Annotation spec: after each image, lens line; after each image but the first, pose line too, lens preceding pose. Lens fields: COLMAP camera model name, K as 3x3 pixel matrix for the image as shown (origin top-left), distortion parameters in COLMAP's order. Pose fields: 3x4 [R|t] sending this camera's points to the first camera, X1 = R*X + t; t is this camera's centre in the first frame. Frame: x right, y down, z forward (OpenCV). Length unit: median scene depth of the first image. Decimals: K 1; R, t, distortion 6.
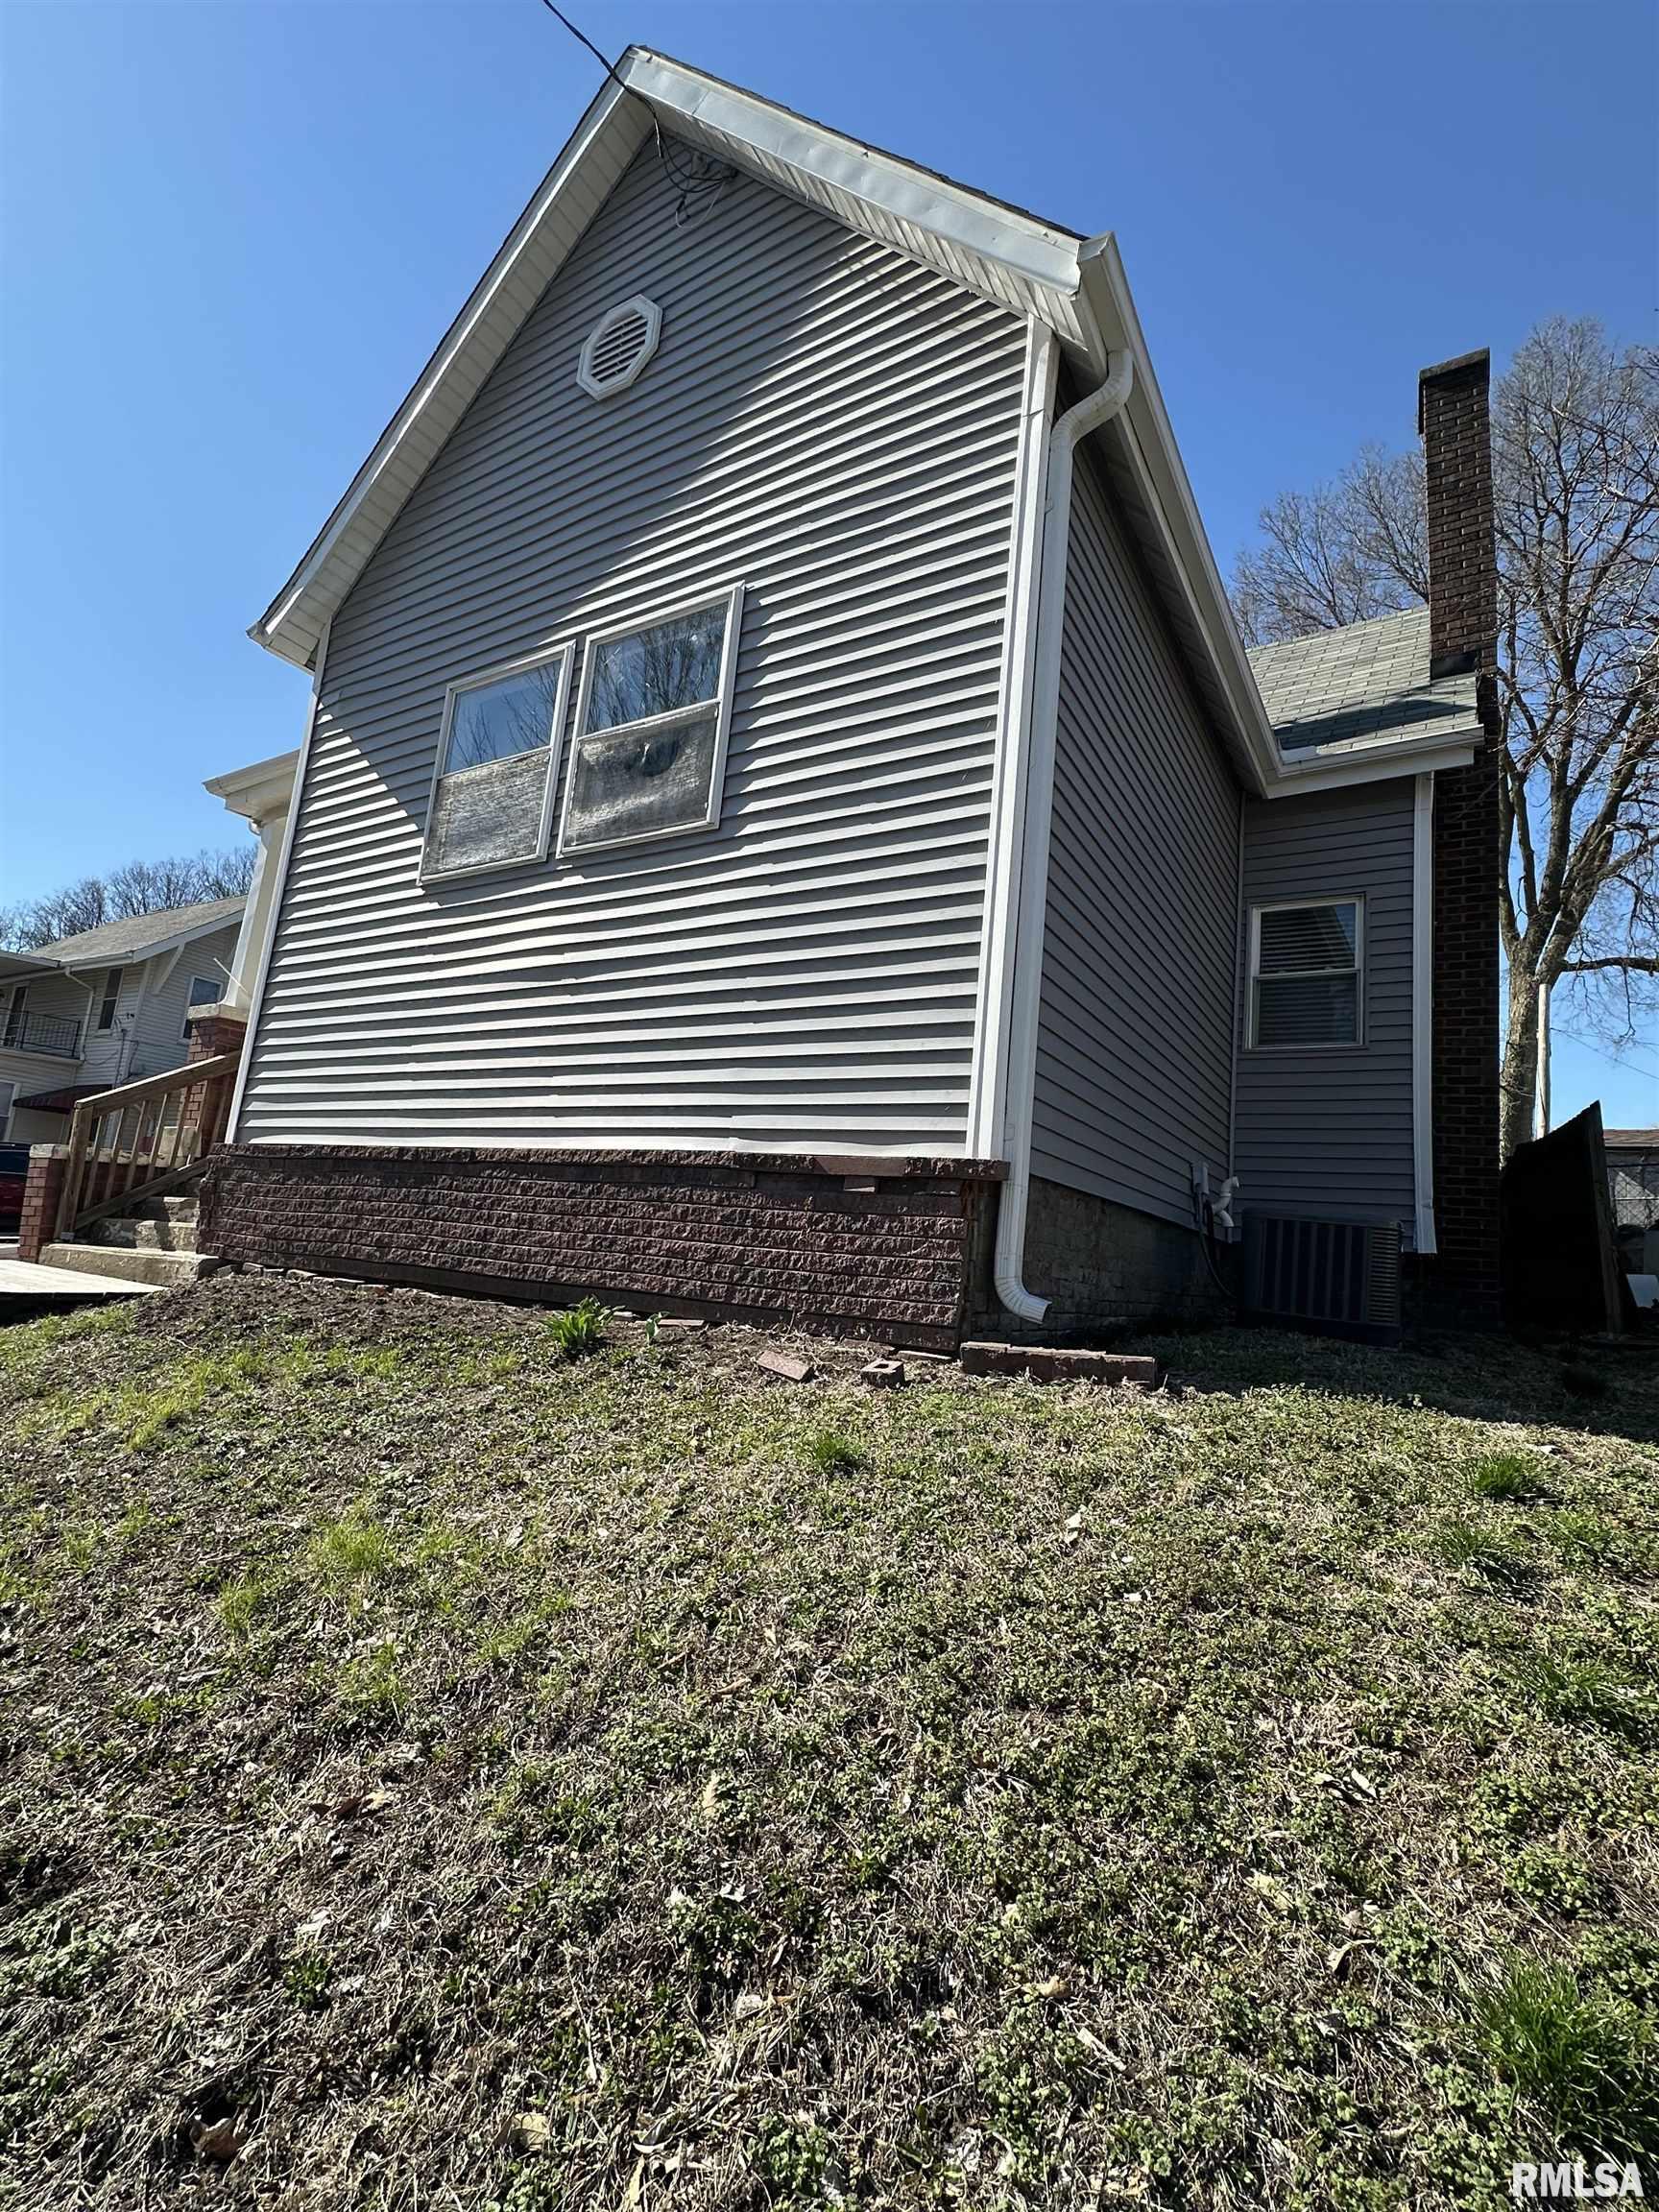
lens RADIAL K [[1016.2, 0, 829.5], [0, 1016.2, 1106.0], [0, 0, 1]] dist [-0.000124, -0.000242]
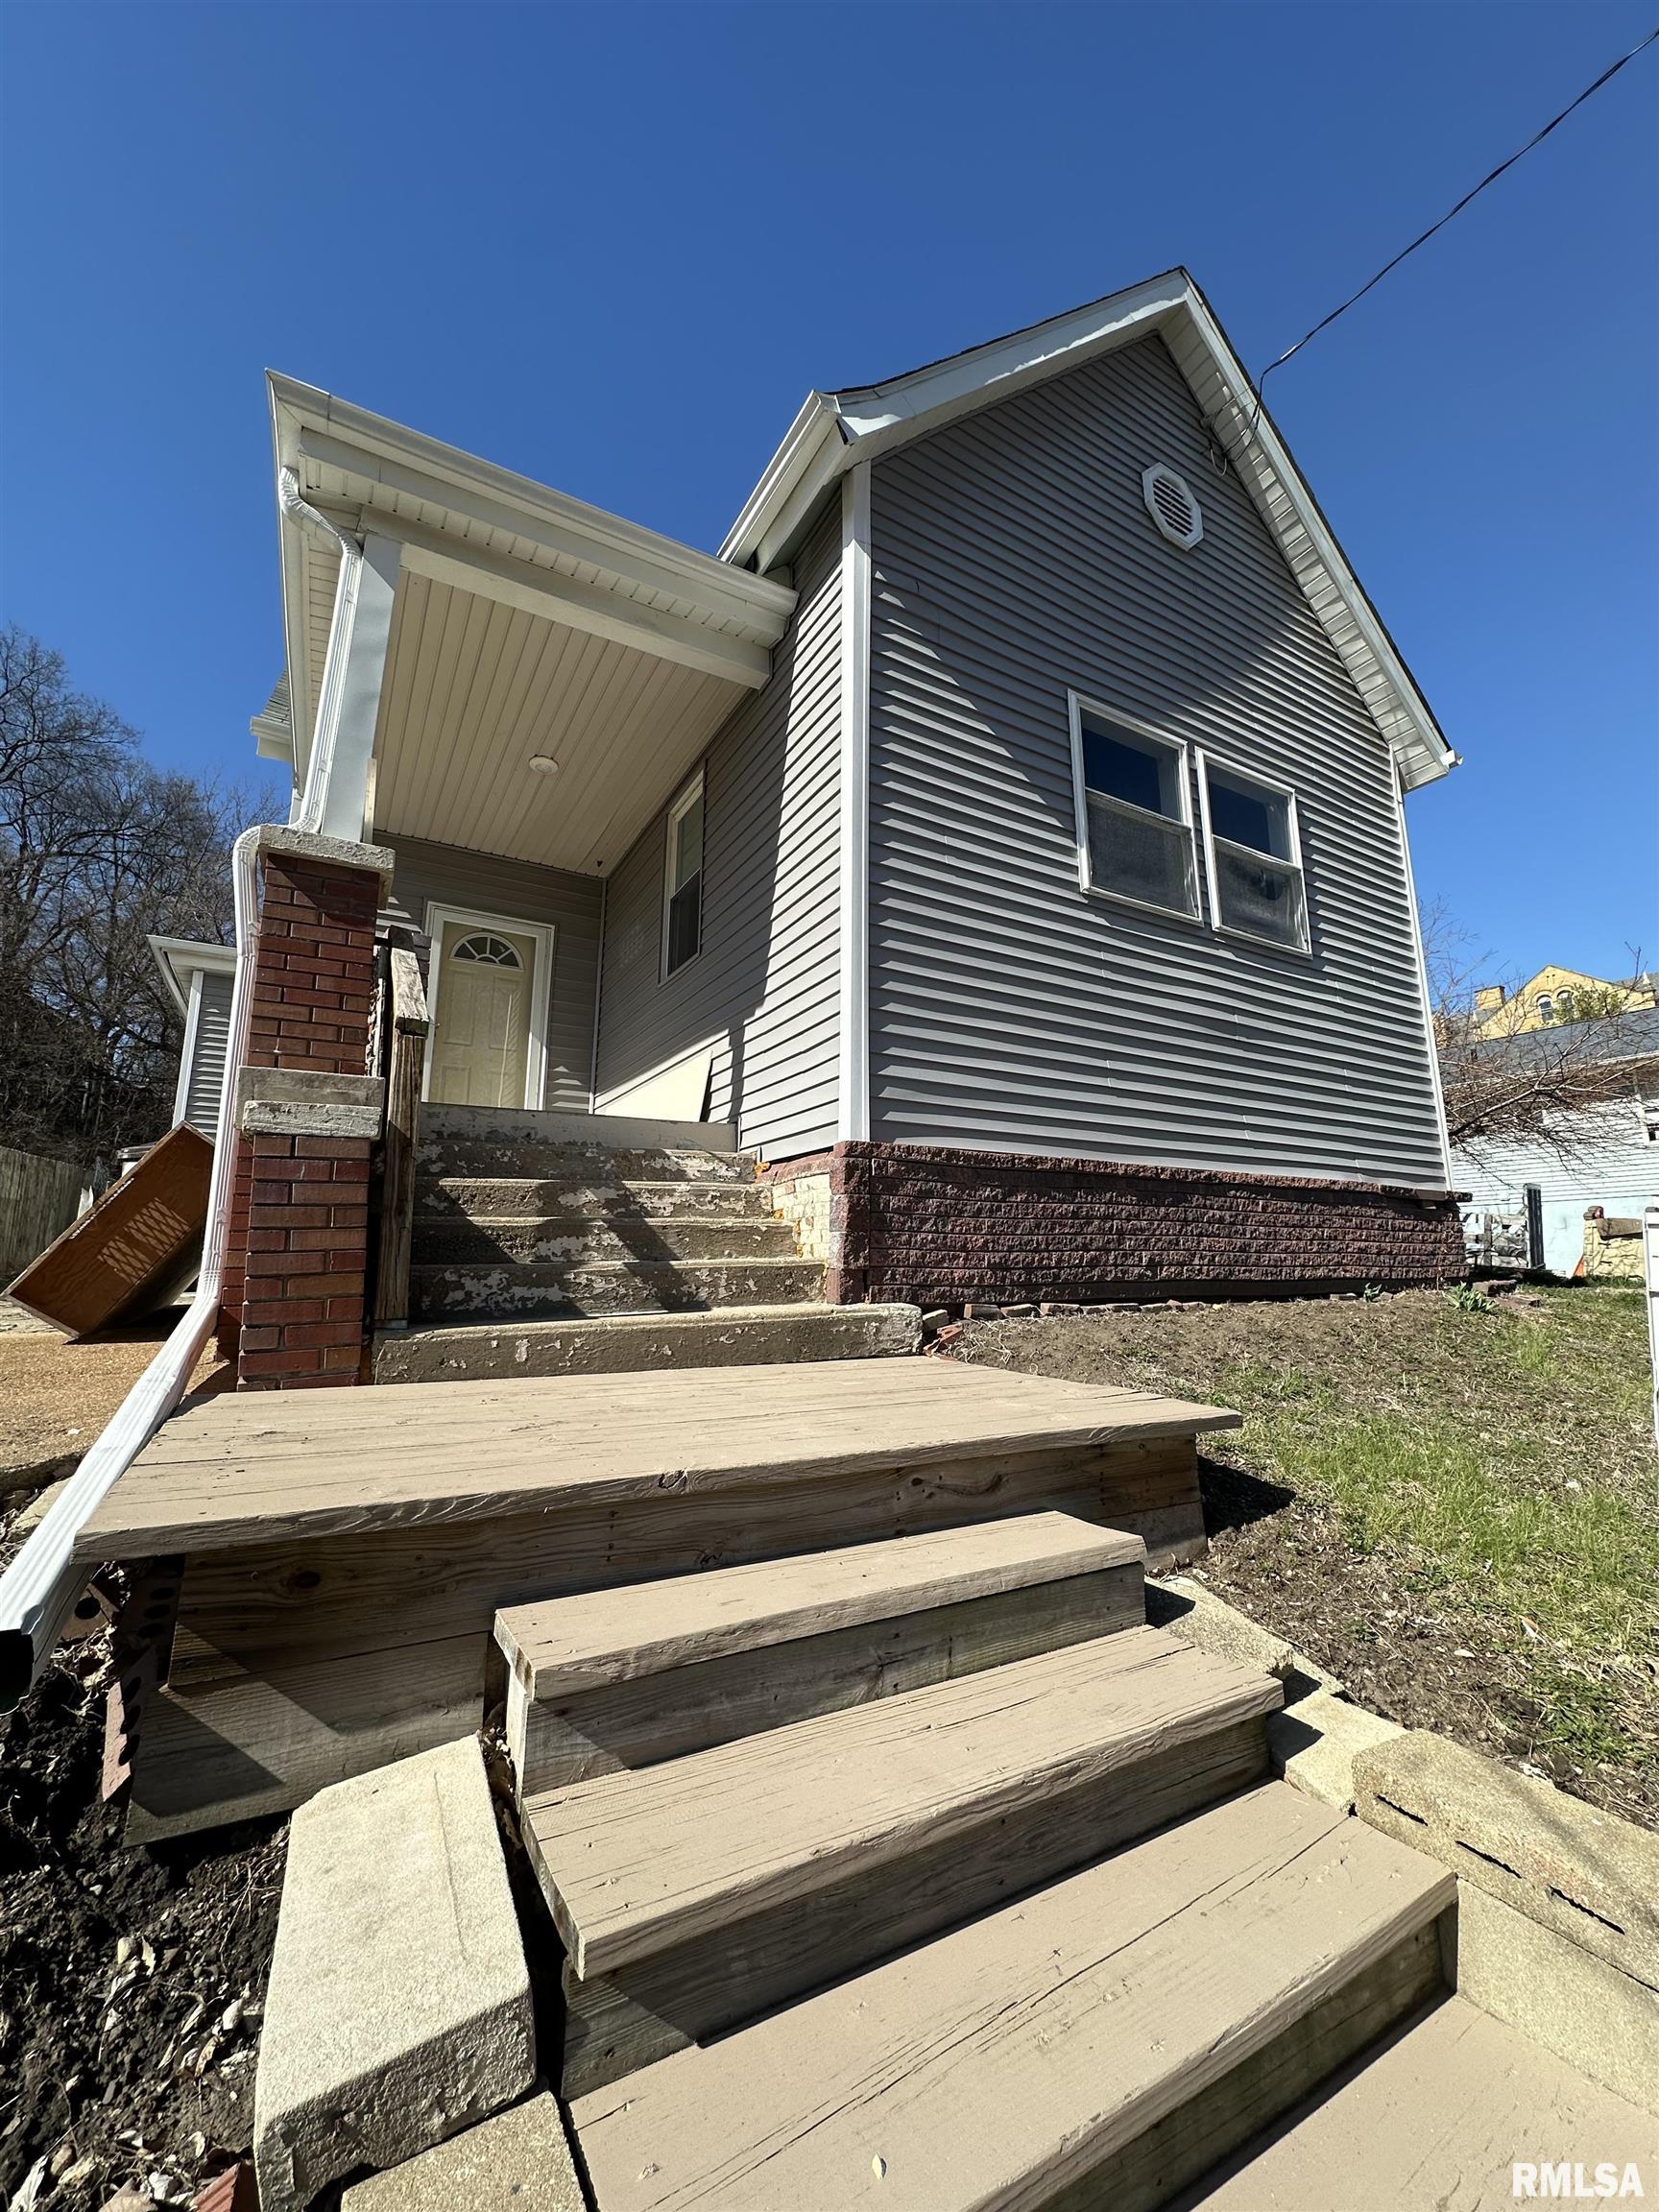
lens RADIAL K [[883.1, 0, 829.5], [0, 883.1, 1106.0], [0, 0, 1]] dist [-0.002685, 0.000686]
pose [[0.470301, 0.076909, 0.879148, -0.759193], [-0.096244, 0.994723, -0.035533, 0.024073], [-0.877242, -0.067901, 0.475222, 0.487391]]
